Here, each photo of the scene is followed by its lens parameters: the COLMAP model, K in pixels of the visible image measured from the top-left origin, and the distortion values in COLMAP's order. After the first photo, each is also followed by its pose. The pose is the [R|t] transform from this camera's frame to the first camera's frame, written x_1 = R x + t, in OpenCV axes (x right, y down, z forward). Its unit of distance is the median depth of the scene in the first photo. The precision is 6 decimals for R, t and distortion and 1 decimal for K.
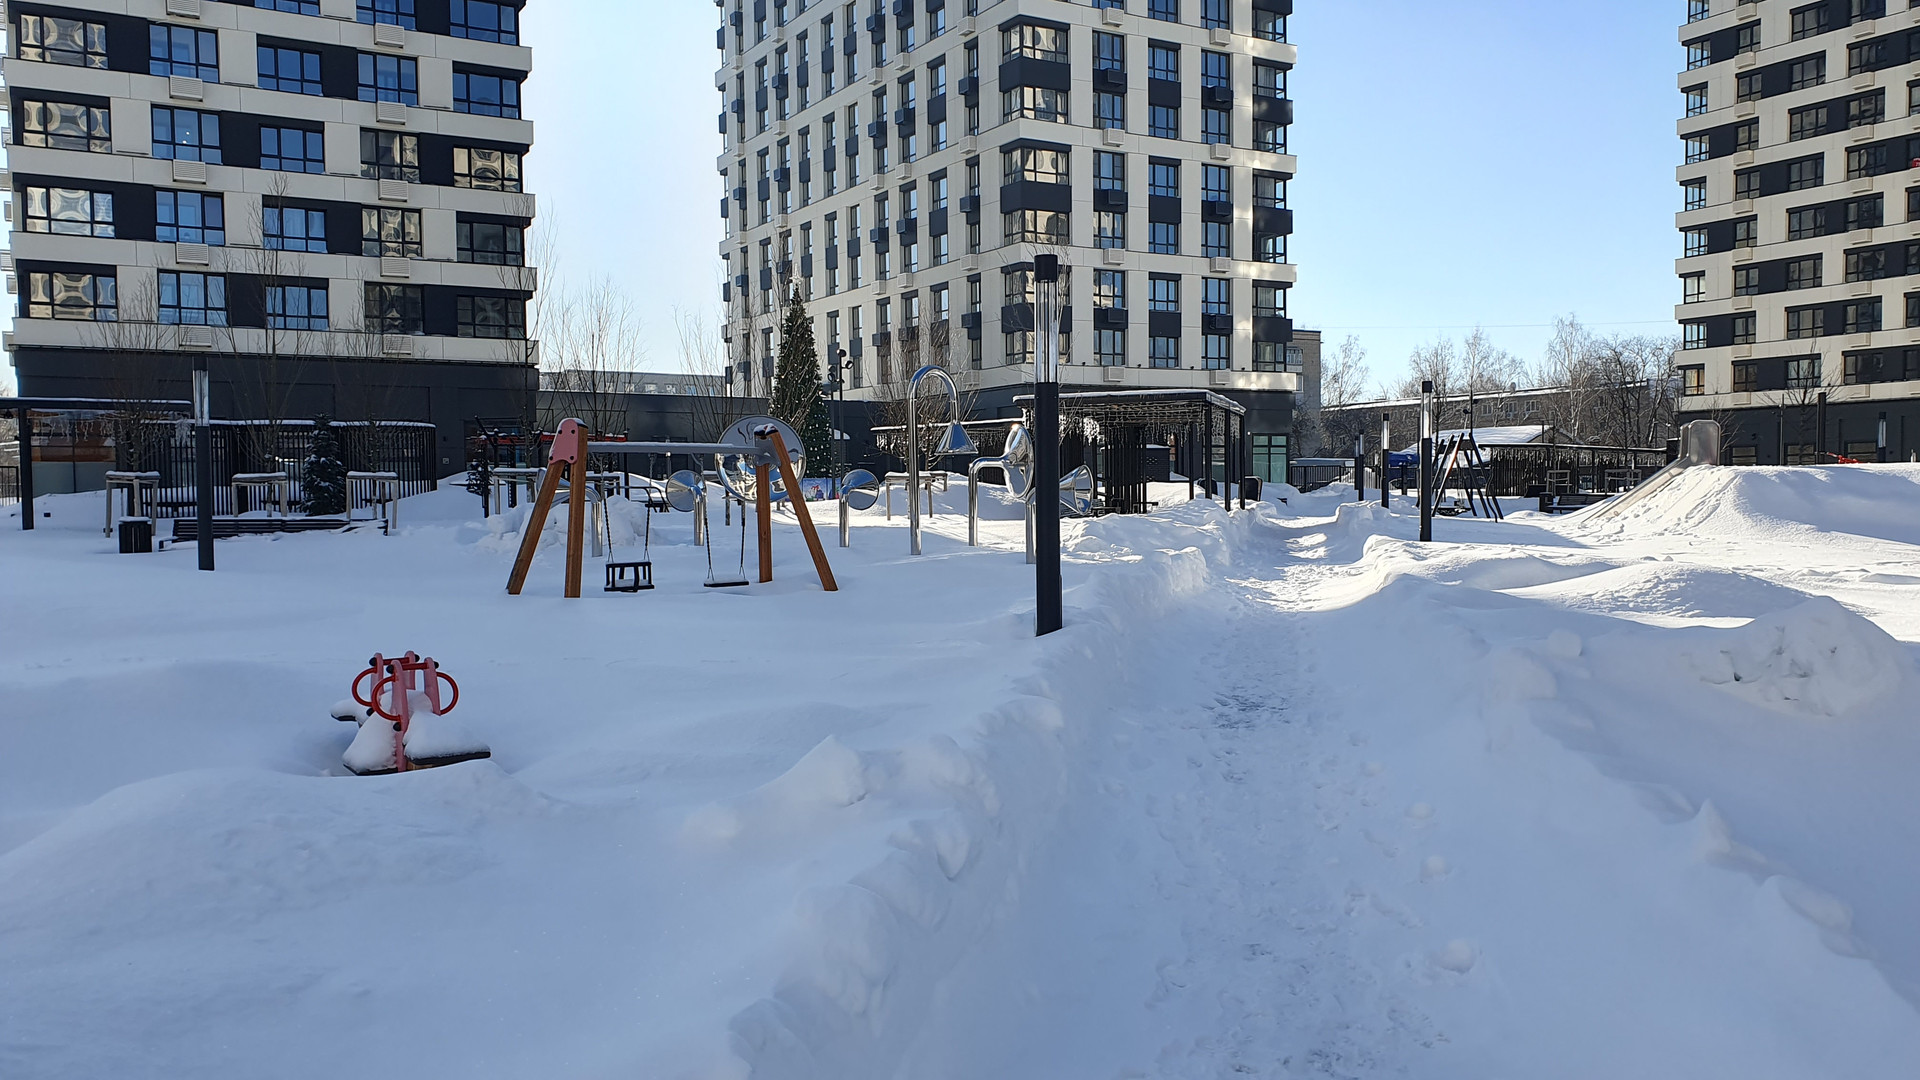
lens RADIAL K [[1549.8, 0, 960.0], [0, 1549.8, 540.0], [0, 0, 1]] dist [0.034613, -0.006365]
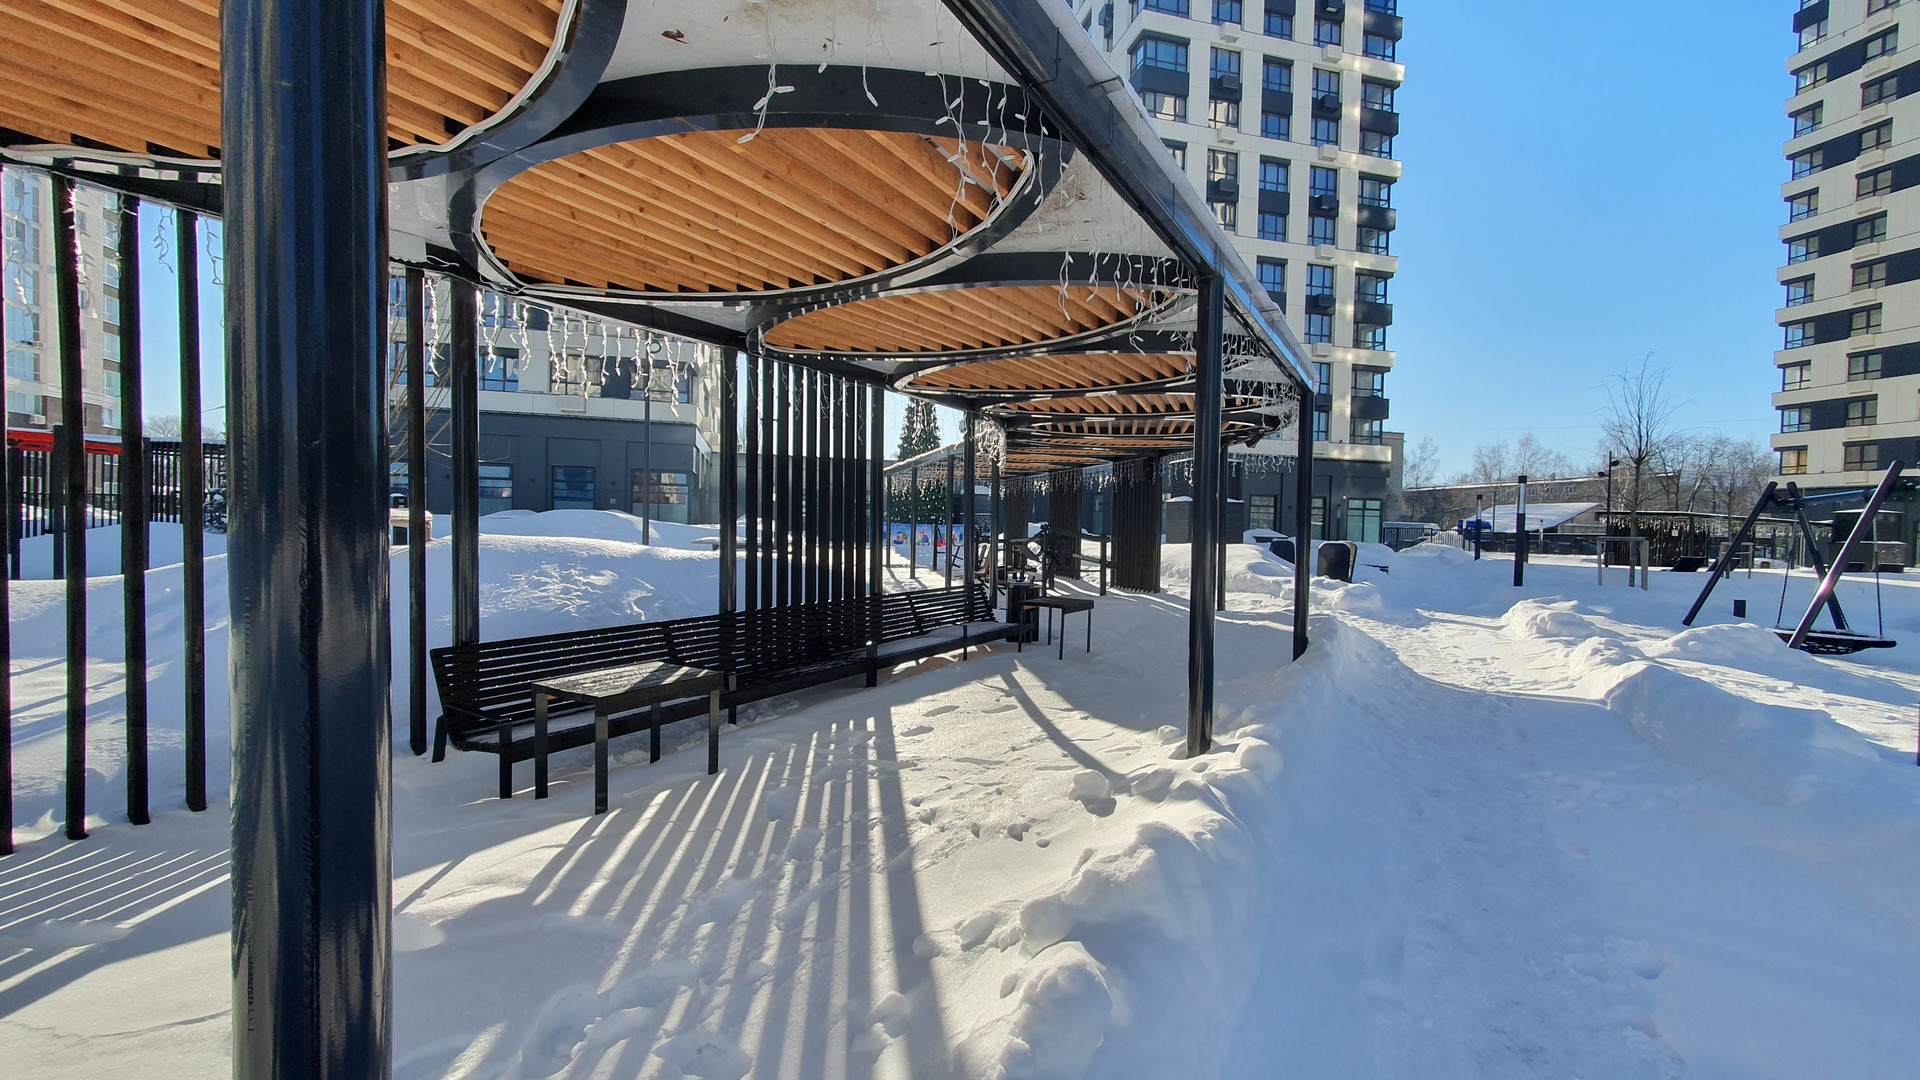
lens RADIAL K [[780.0, 0, 961.5], [0, 780.0, 544.5], [0, 0, 1]] dist [0.008521, 0.000653]
pose [[0.962613, 0.036127, -0.268460, 0.069355], [-0.040265, 0.999140, -0.009922, -0.017182], [0.267870, 0.020361, 0.963240, 0.362499]]
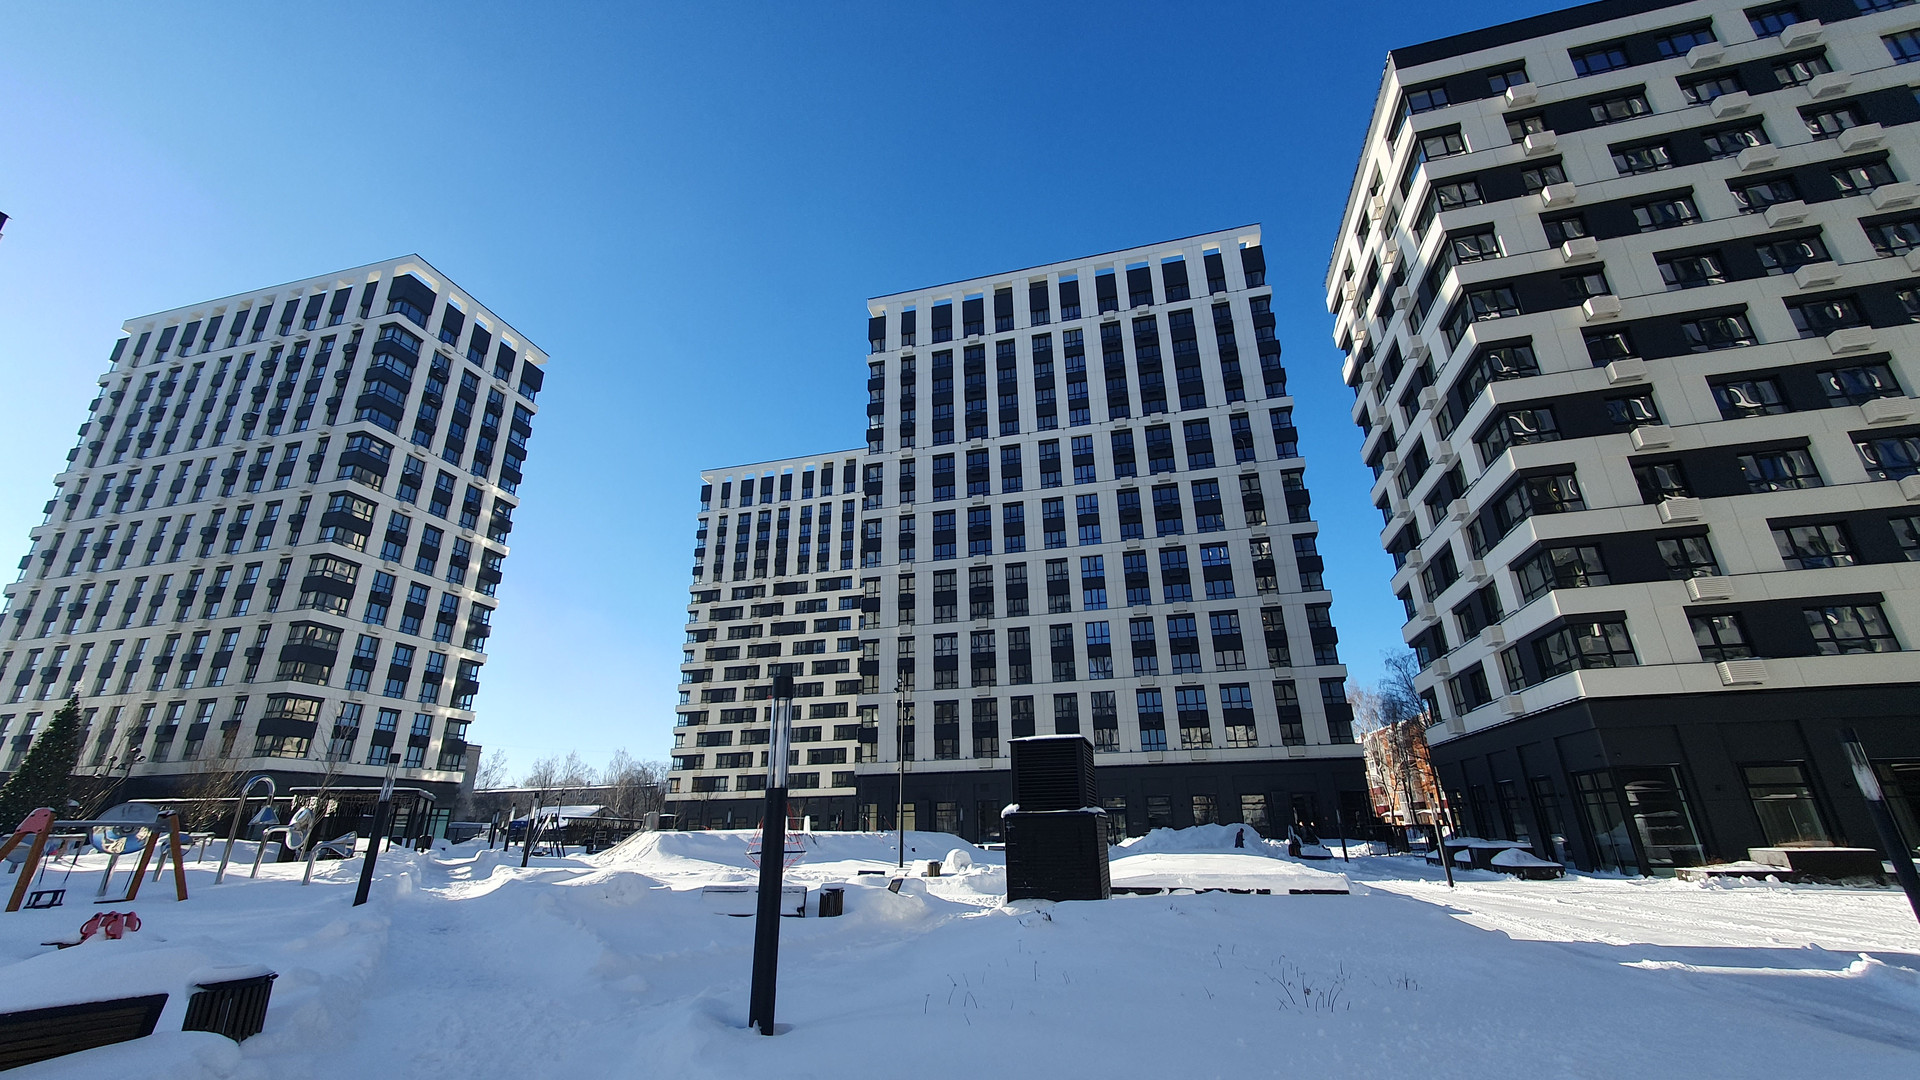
lens RADIAL K [[780.0, 0, 961.5], [0, 780.0, 544.5], [0, 0, 1]] dist [0.008521, 0.000653]
pose [[0.719930, 0.244215, 0.649662, -0.021819], [0.024085, 0.926694, -0.375045, 0.001958], [-0.693629, 0.285653, 0.661273, -0.073910]]
